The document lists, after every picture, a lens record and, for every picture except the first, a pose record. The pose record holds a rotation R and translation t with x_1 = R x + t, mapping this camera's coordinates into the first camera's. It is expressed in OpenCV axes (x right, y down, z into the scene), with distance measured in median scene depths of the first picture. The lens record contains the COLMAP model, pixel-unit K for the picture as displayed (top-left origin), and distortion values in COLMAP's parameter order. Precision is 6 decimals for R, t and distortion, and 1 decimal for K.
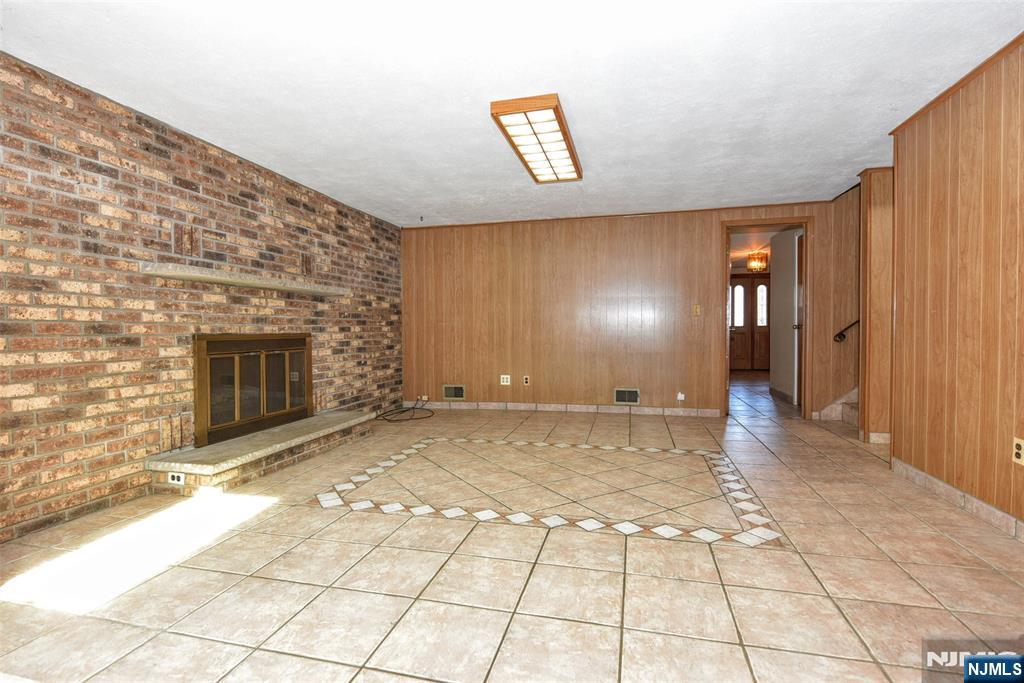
lens RADIAL K [[484.2, 0, 512.2], [0, 484.2, 341.0], [0, 0, 1]] dist [-0.005195, -0.003018]
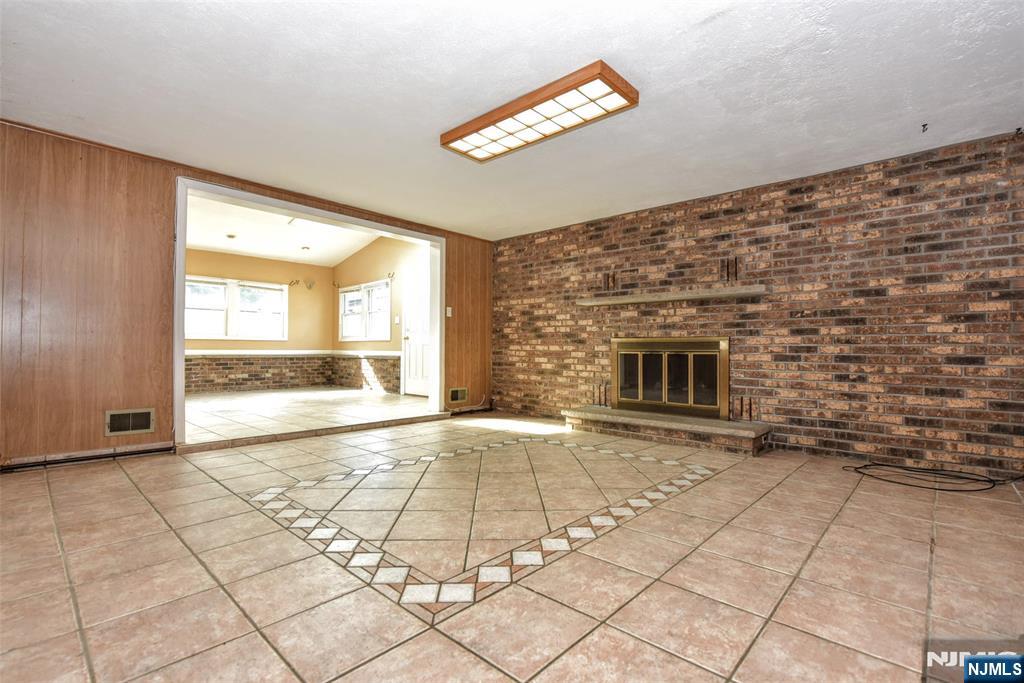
lens RADIAL K [[461.0, 0, 513.5], [0, 461.0, 342.4], [0, 0, 1]] dist [-0.003967, -0.002388]
pose [[-0.478714, -0.009385, -0.877921, 0.753427], [-0.023345, 0.999725, 0.002043, 0.004841], [0.877660, 0.021474, -0.478802, 1.274888]]
